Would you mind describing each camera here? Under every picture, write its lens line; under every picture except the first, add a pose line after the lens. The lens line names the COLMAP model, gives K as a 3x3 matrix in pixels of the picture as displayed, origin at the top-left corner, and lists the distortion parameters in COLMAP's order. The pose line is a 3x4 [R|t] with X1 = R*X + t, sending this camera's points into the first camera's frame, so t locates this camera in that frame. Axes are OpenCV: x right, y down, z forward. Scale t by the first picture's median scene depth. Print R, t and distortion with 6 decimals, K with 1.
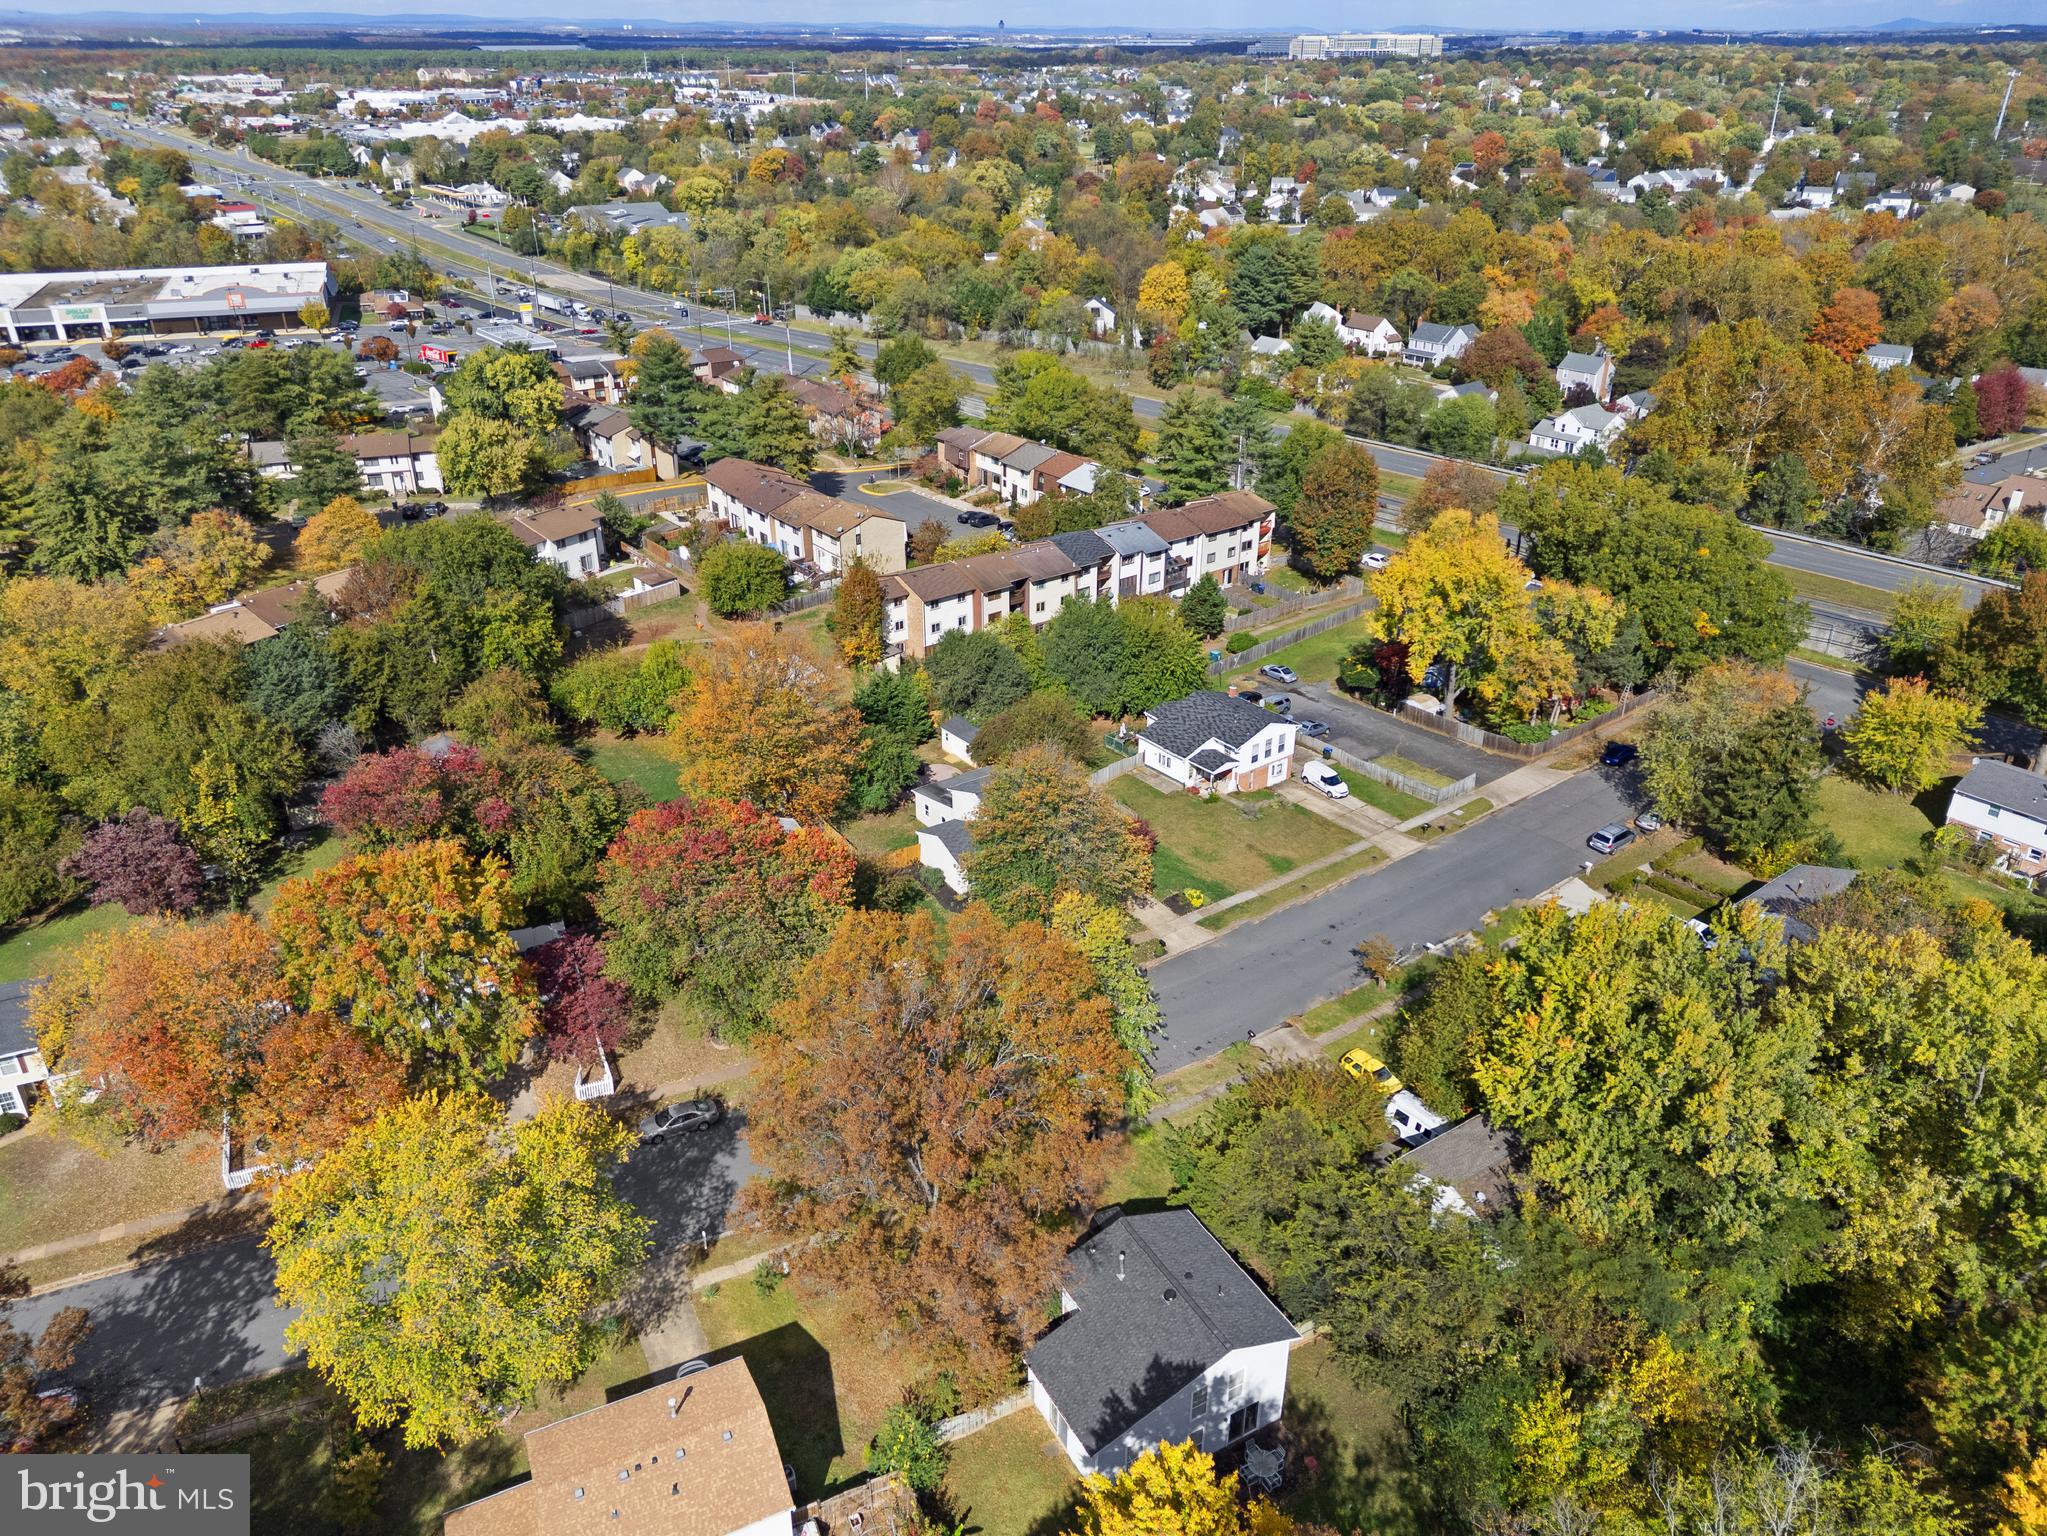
lens RADIAL K [[1446.6, 0, 1013.2], [0, 1446.6, 766.2], [0, 0, 1]] dist [0.032557, -0.026864]
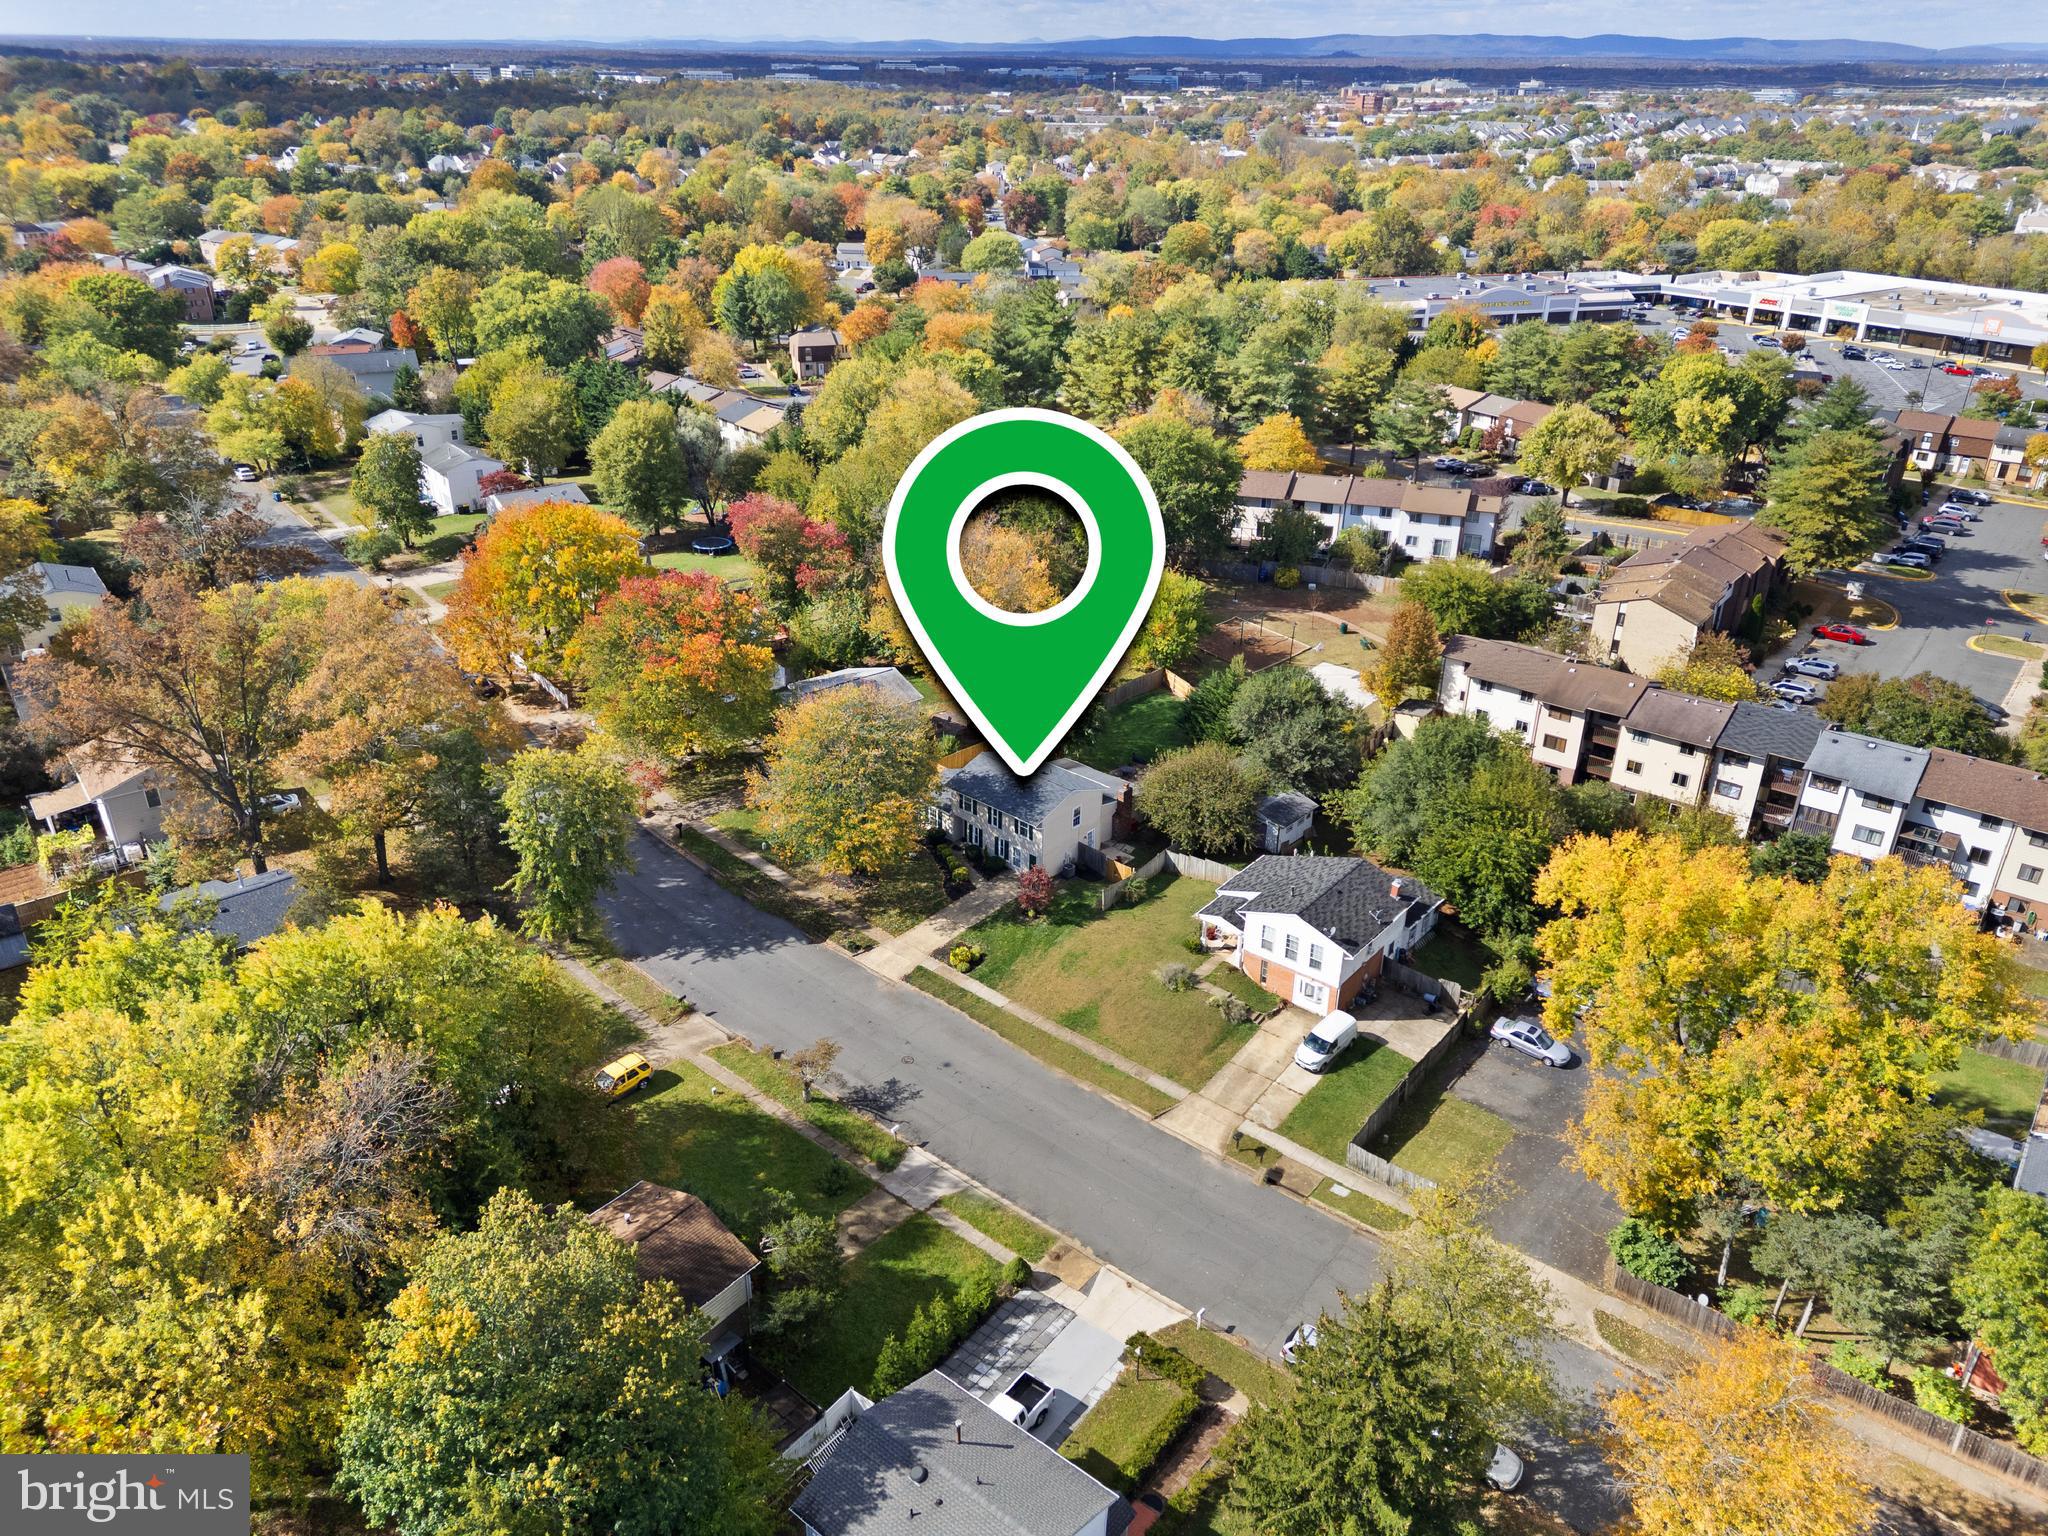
lens RADIAL K [[1447.3, 0, 1029.8], [0, 1447.3, 764.6], [0, 0, 1]] dist [0.032557, -0.026864]
pose [[0.221142, 0.422935, -0.878762, 0.538604], [-0.444773, 0.845643, 0.295067, -0.176272], [0.867913, 0.325598, 0.375117, 0.439569]]
